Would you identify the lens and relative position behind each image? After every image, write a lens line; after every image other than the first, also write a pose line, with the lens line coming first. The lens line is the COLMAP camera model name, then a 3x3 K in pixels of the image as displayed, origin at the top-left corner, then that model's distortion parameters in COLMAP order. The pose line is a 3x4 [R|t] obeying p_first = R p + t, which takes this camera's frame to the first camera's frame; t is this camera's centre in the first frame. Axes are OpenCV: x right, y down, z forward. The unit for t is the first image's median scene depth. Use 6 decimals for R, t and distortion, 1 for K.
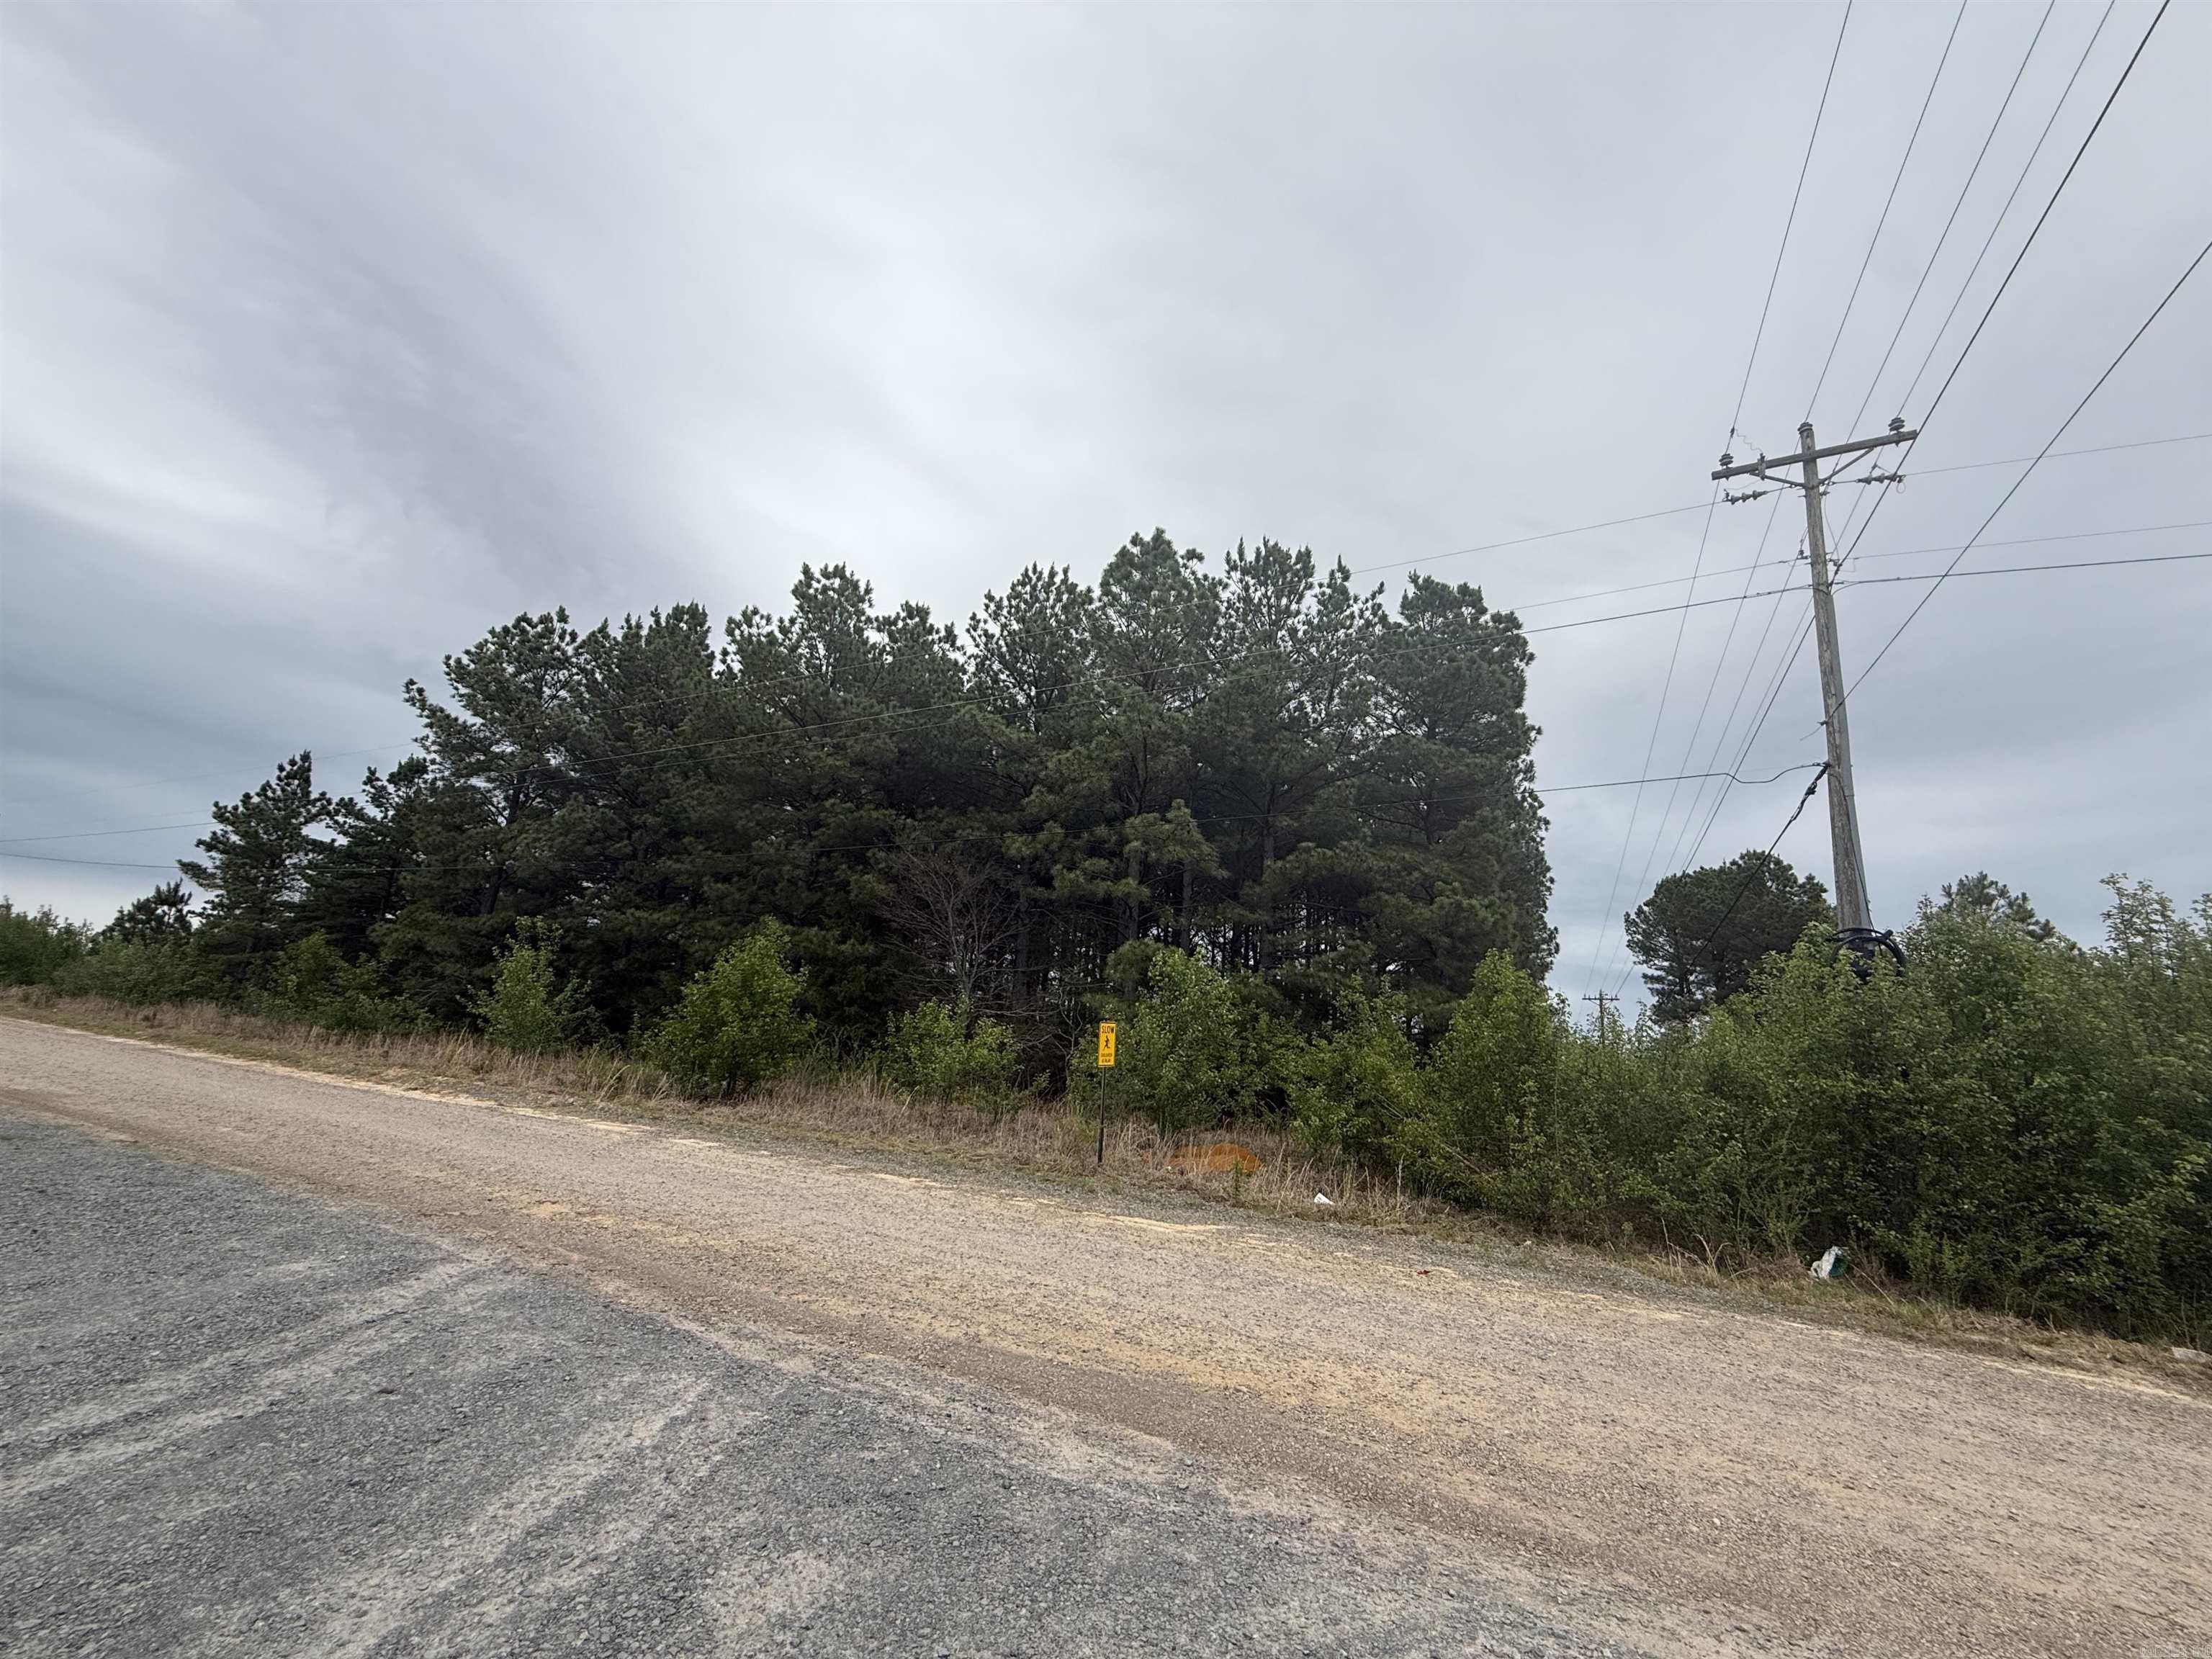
lens RADIAL K [[884.4, 0, 1097.3], [0, 884.4, 829.2], [0, 0, 1]] dist [0.000948, 0.000146]
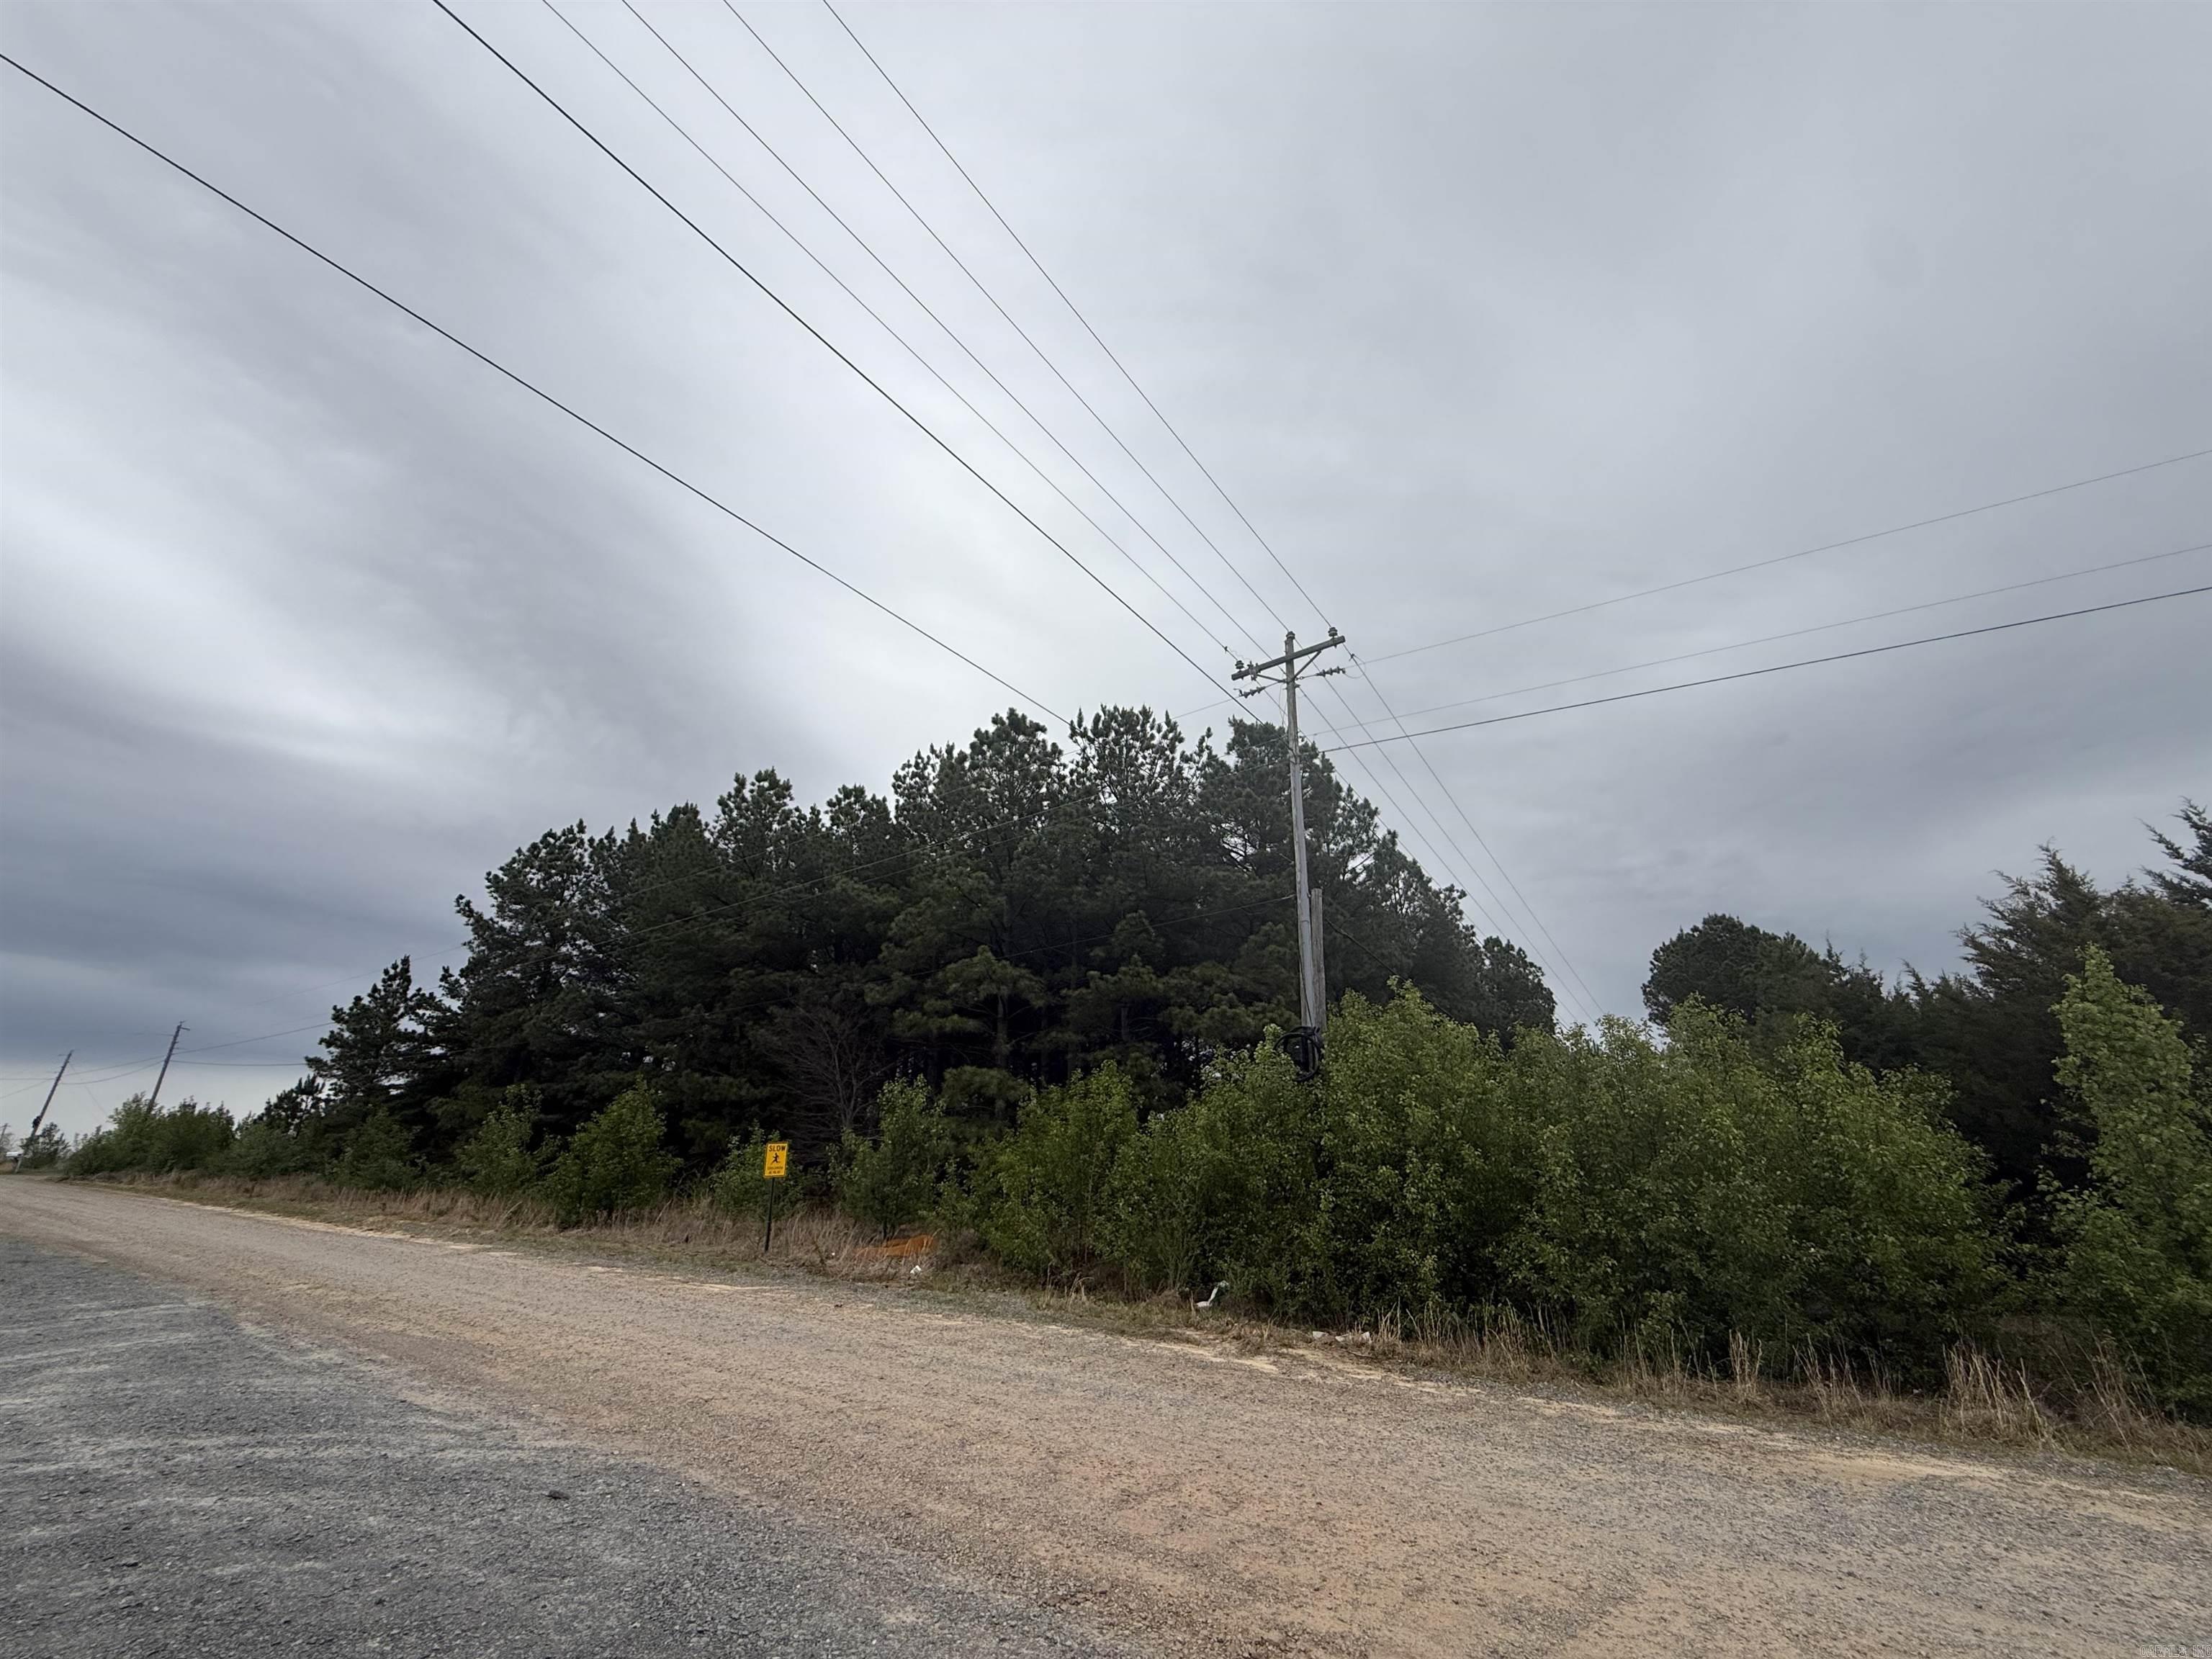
lens RADIAL K [[884.4, 0, 1112.1], [0, 884.4, 839.1], [0, 0, 1]] dist [0.000948, 0.000146]
pose [[0.987740, -0.110012, -0.110759, 0.518962], [0.096778, 0.988225, -0.118510, -0.021536], [0.122492, 0.106338, 0.986756, -0.229973]]
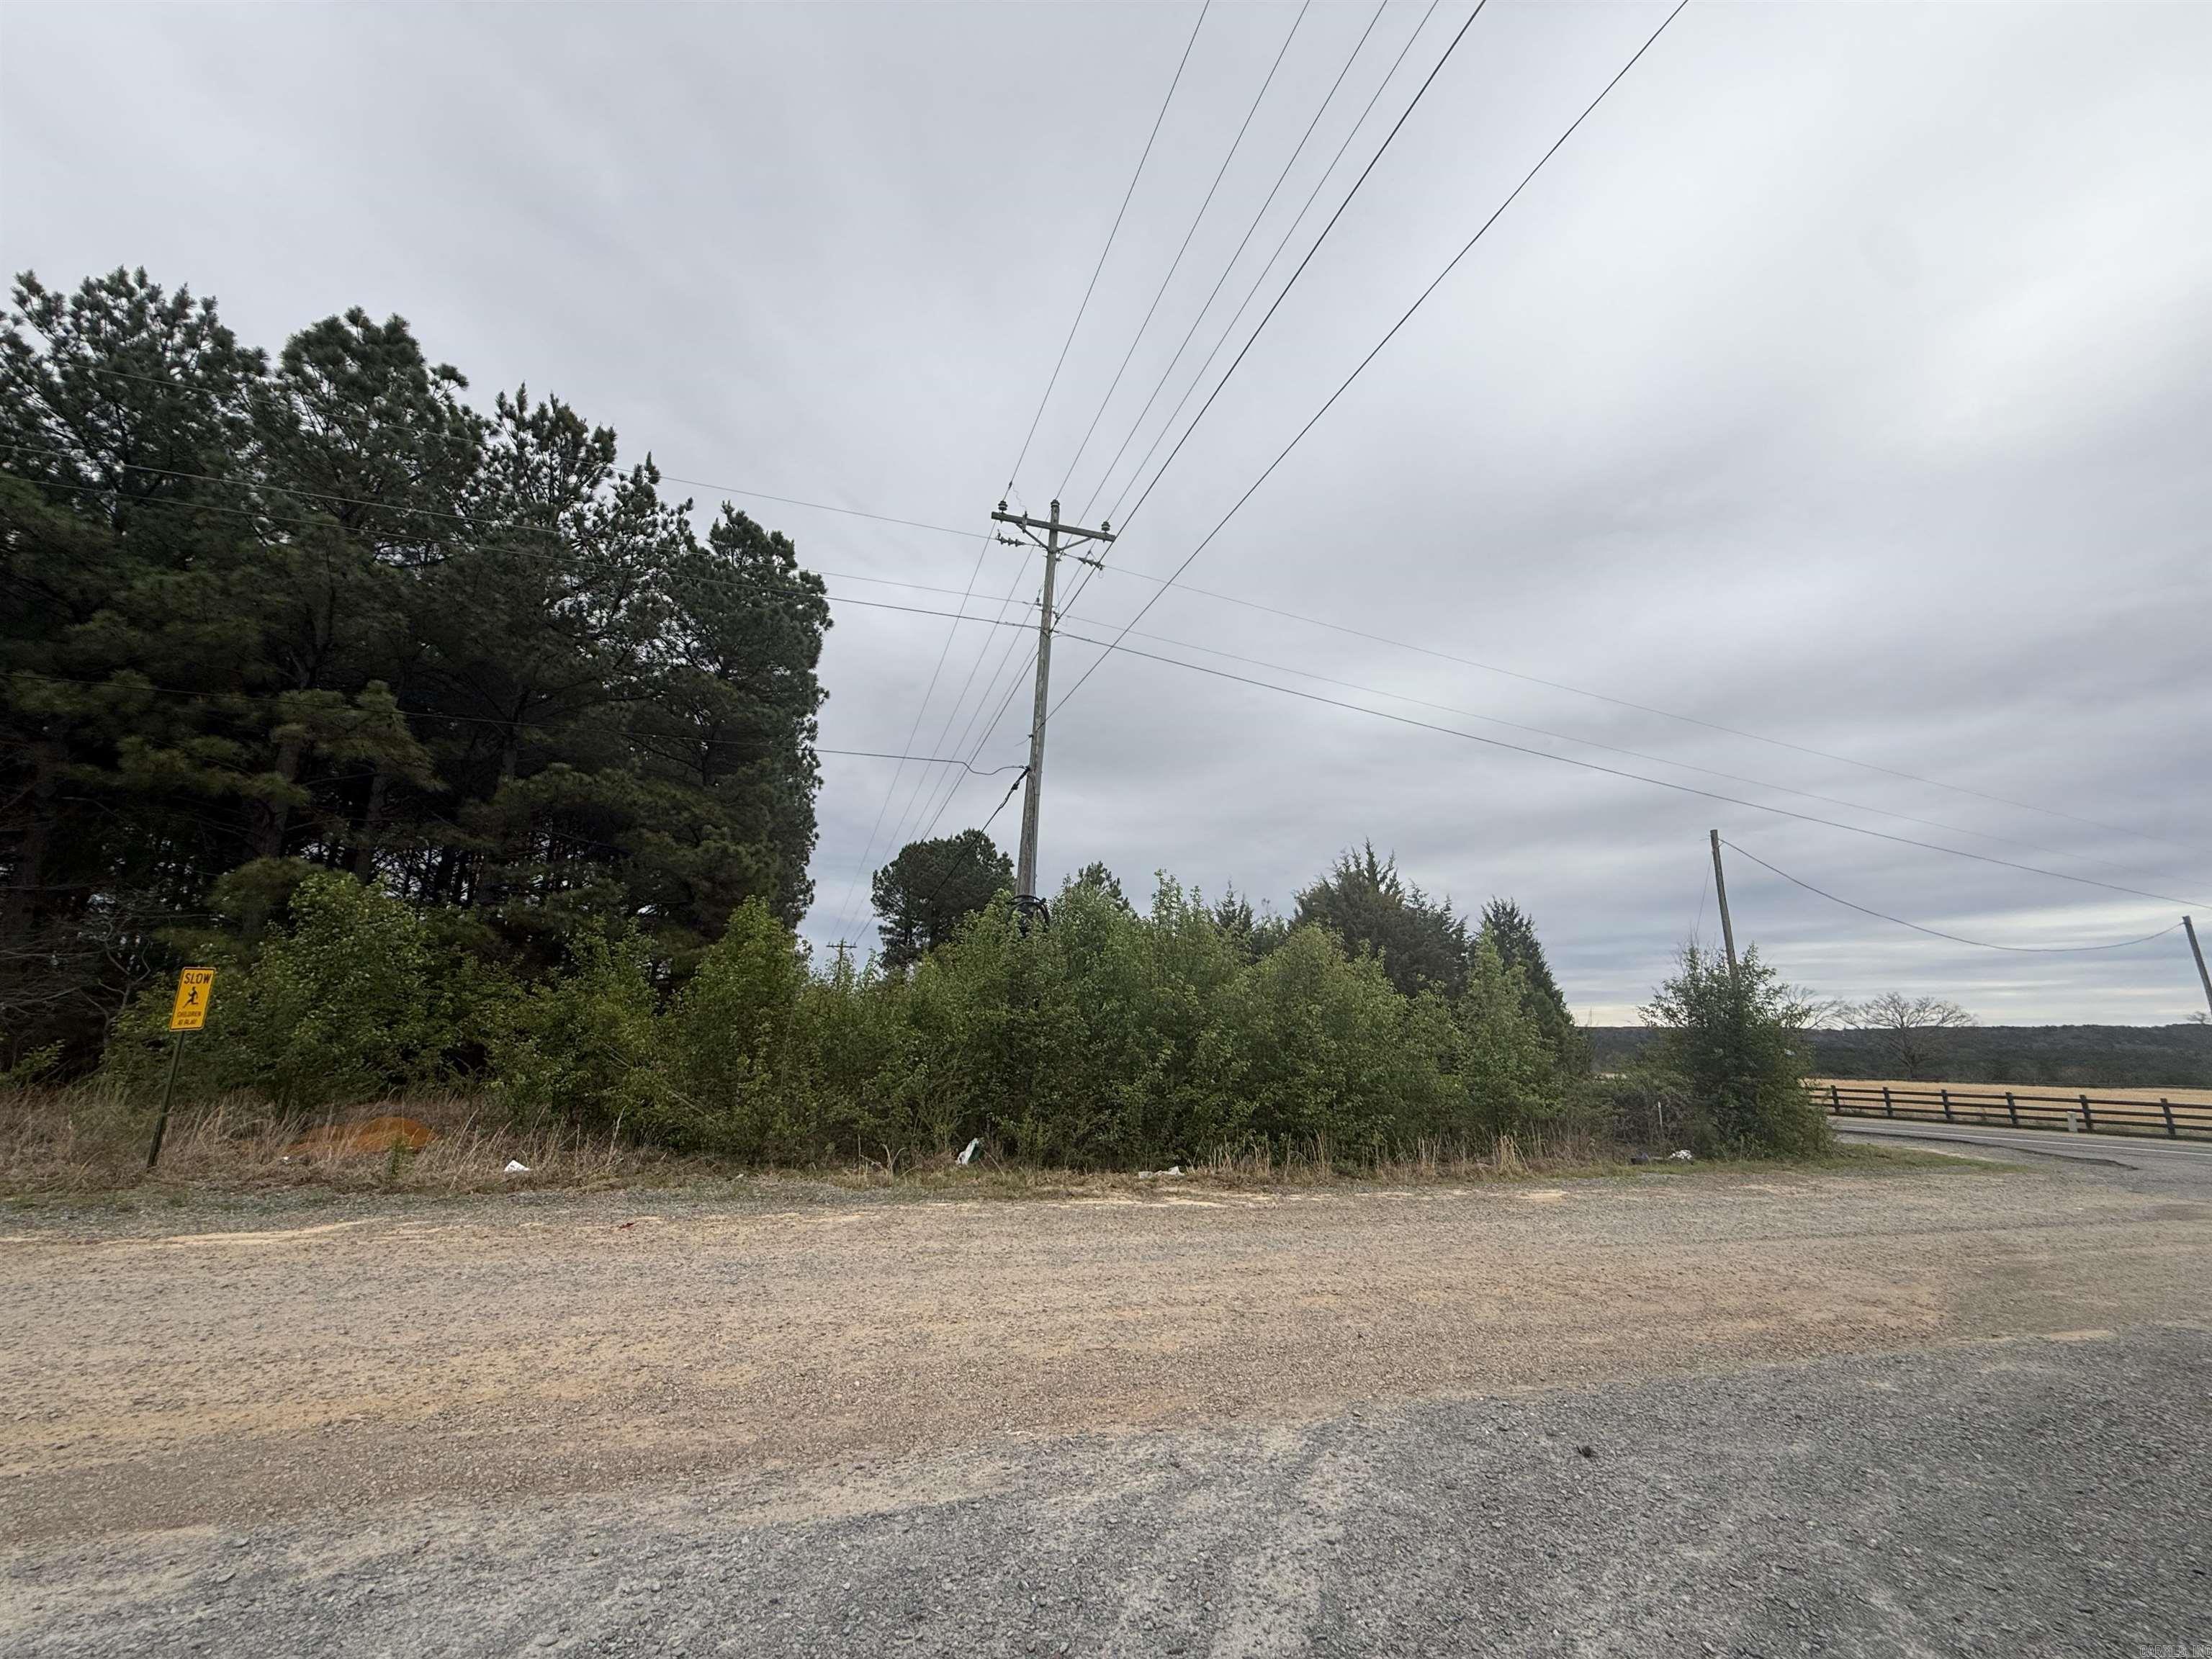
lens RADIAL K [[884.4, 0, 1108.3], [0, 884.4, 828.6], [0, 0, 1]] dist [0.000948, 0.000146]
pose [[0.696730, 0.109298, 0.708958, 0.003026], [-0.151106, 0.988510, -0.003896, 0.000669], [-0.701238, -0.104414, 0.705240, 0.001842]]
